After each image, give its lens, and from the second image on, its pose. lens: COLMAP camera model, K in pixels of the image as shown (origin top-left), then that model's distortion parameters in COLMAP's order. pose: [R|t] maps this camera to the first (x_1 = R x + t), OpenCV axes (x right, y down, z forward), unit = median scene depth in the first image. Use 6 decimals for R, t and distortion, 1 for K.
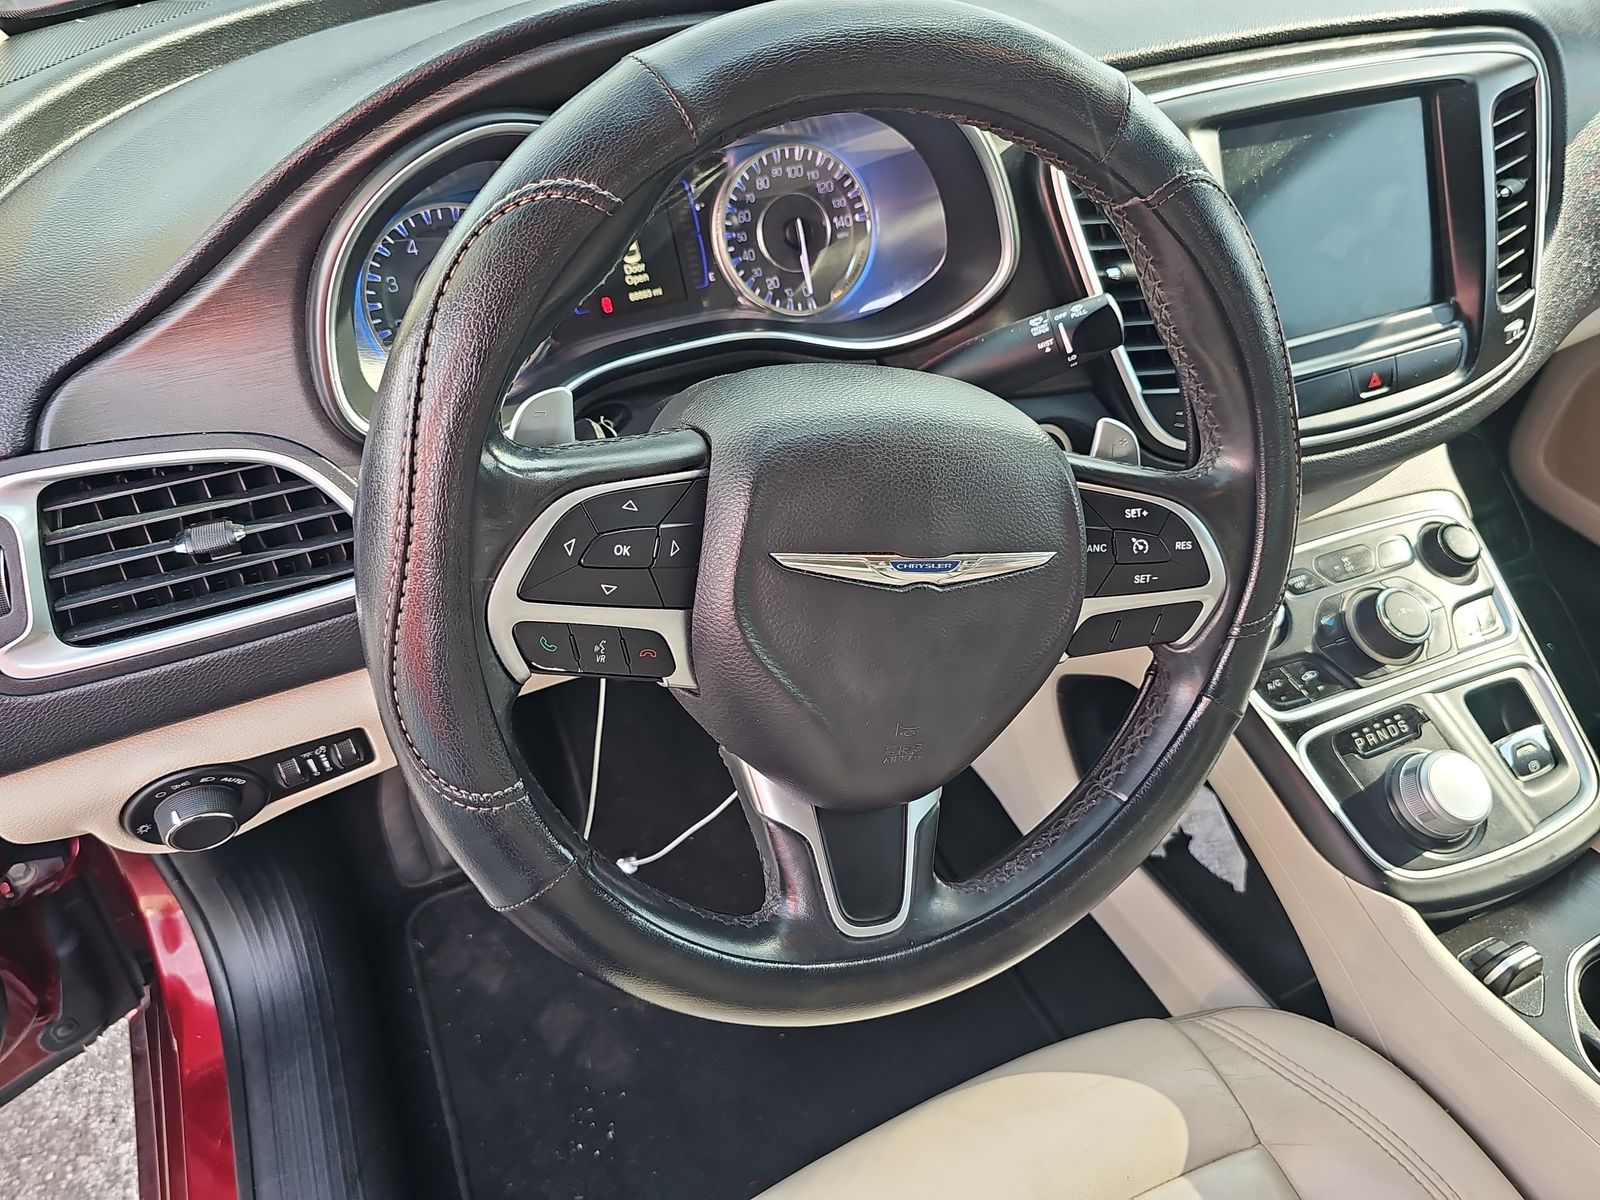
lens RADIAL K [[1078.9, 0, 809.8], [0, 1078.9, 579.4], [0, 0, 1]] dist [0.008164, -0.029584]
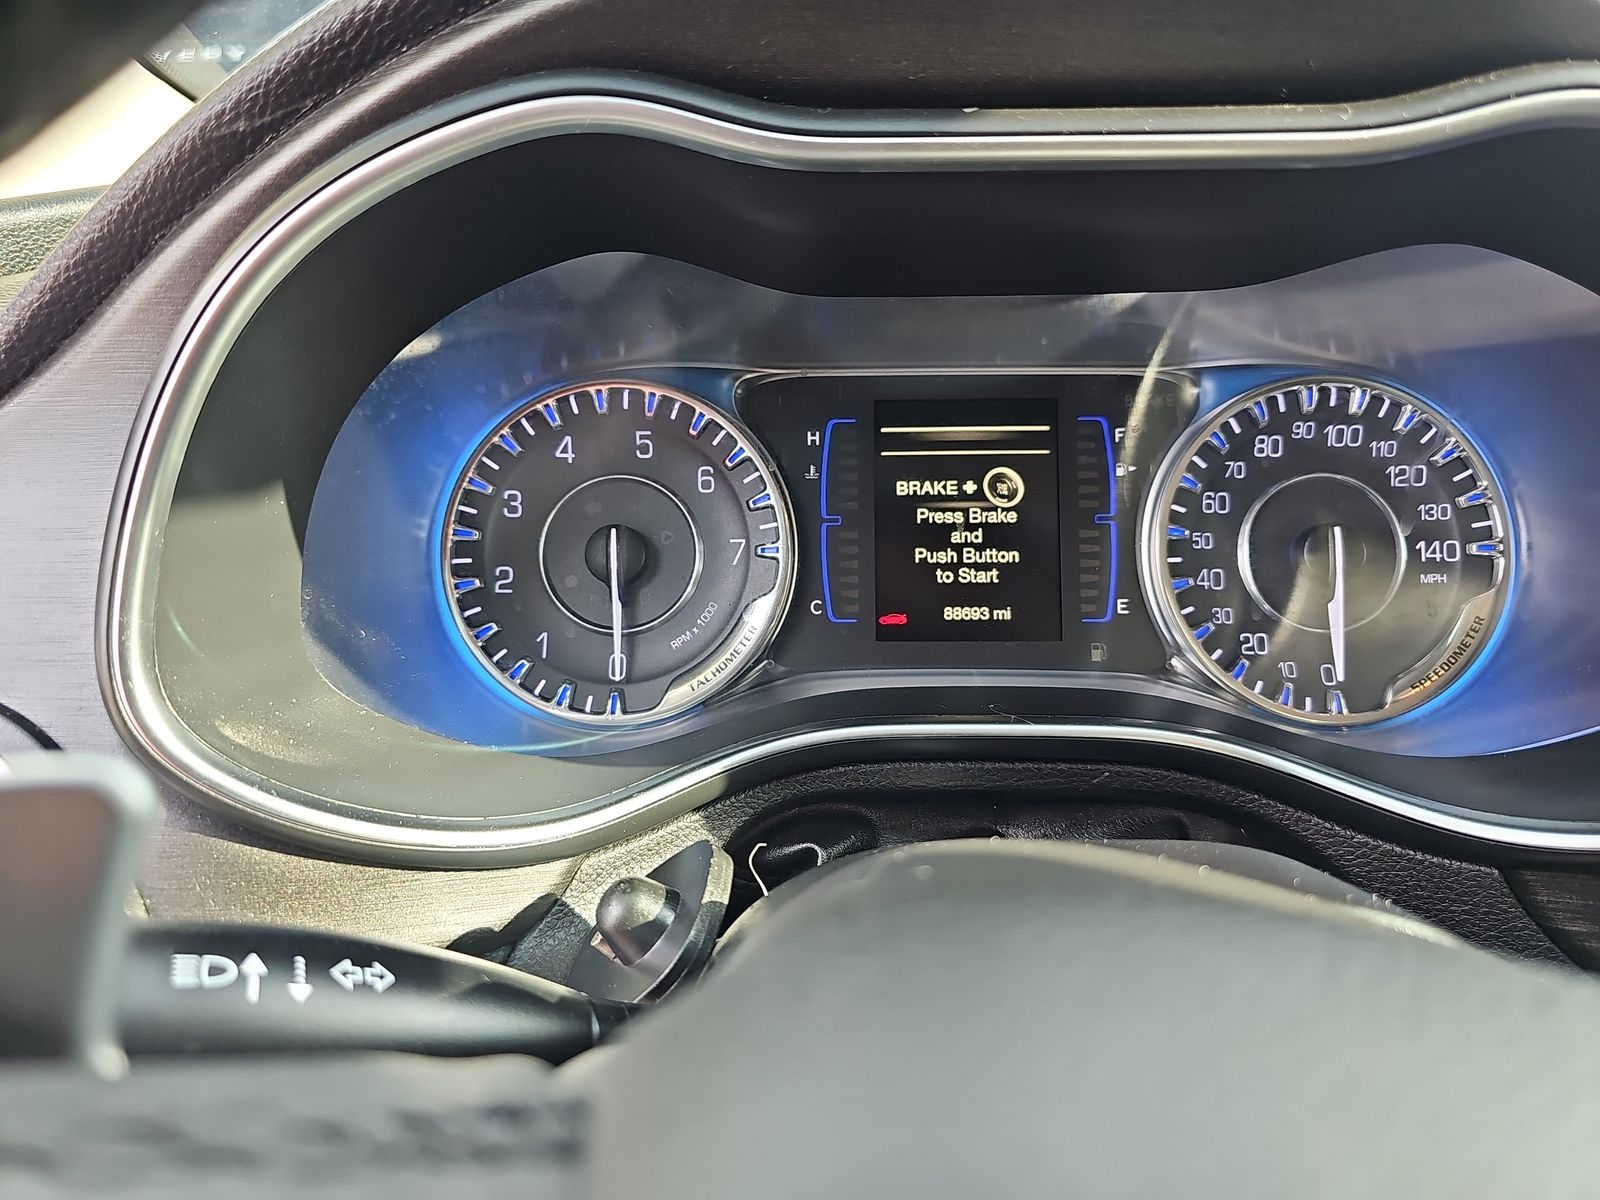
lens RADIAL K [[1078.9, 0, 809.8], [0, 1078.9, 579.4], [0, 0, 1]] dist [0.008164, -0.029584]
pose [[0.886463, 0.153988, -0.436429, -0.005601], [-0.294100, 0.915560, -0.274326, -0.123675], [0.357334, 0.371534, 0.856898, 0.560117]]
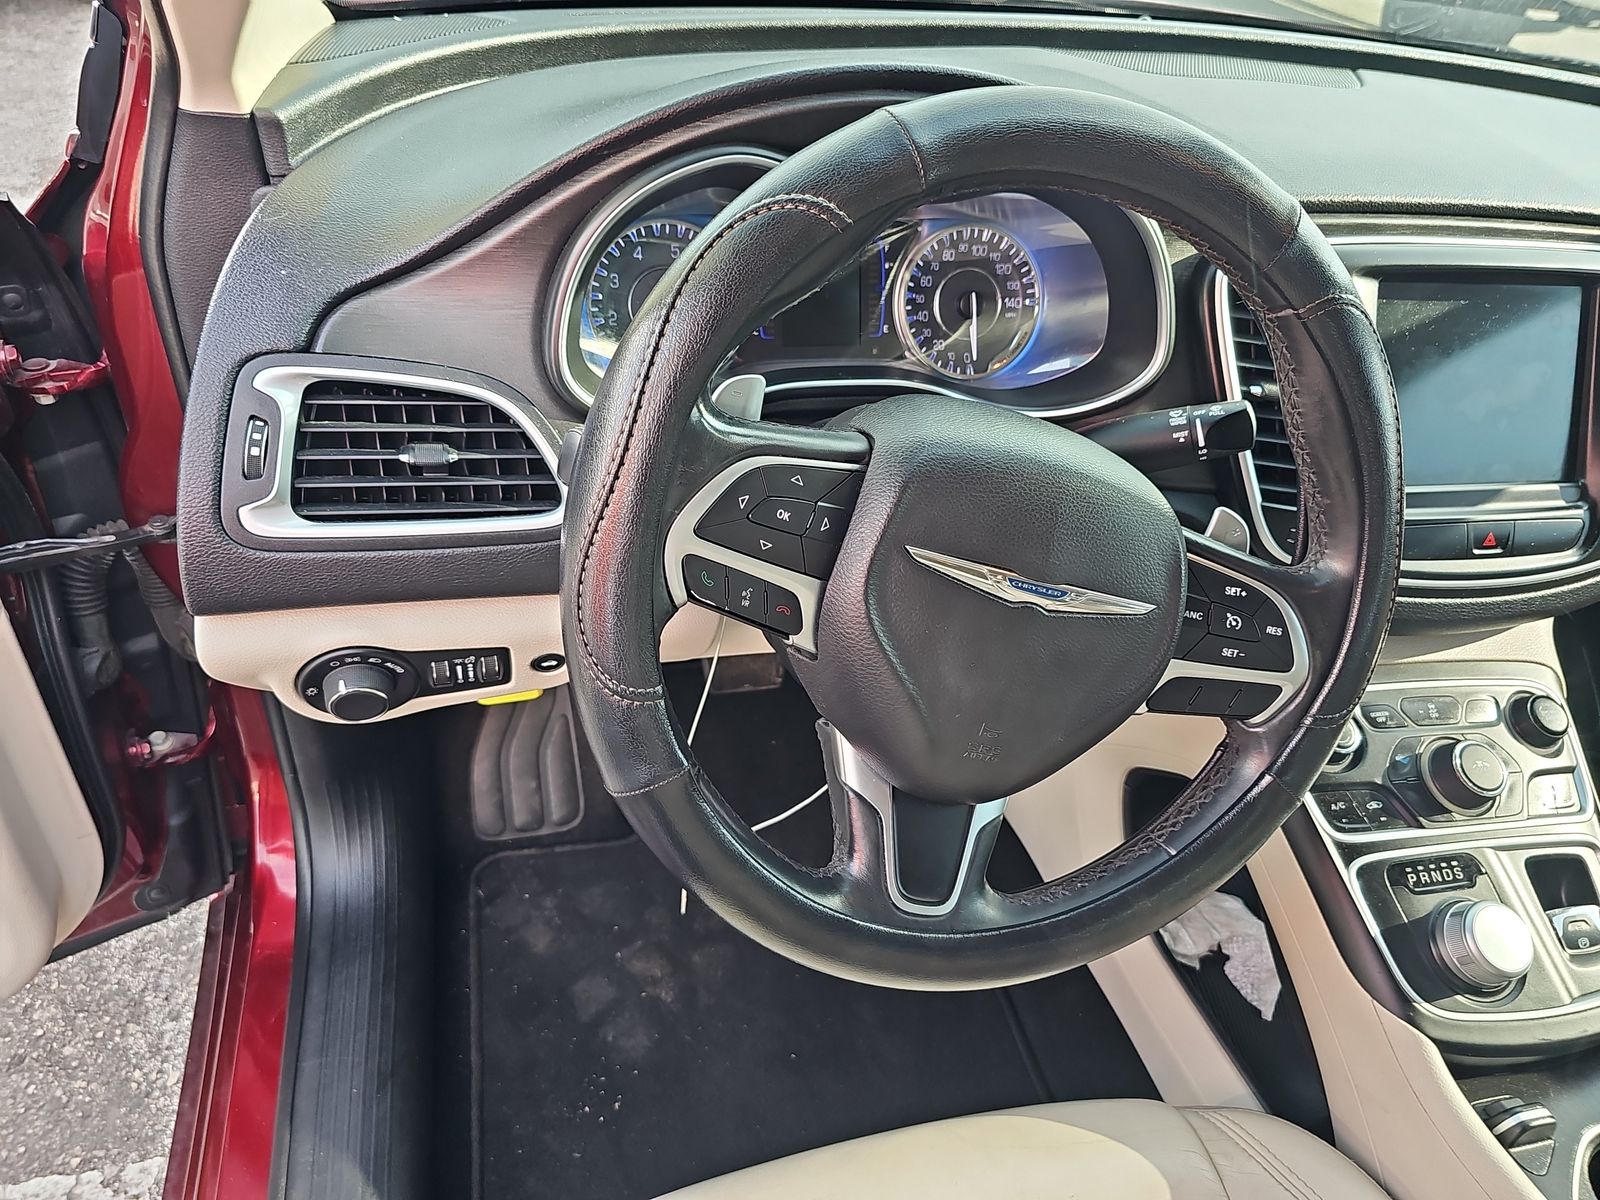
lens RADIAL K [[1069.2, 0, 800.0], [0, 1069.2, 600.0], [0, 0, 1]] dist [0.008541, -0.030040]
pose [[0.974229, 0.203935, -0.096379, -0.015549], [-0.209335, 0.976586, -0.049590, 0.067925], [0.084009, 0.068487, 0.994109, -0.083129]]
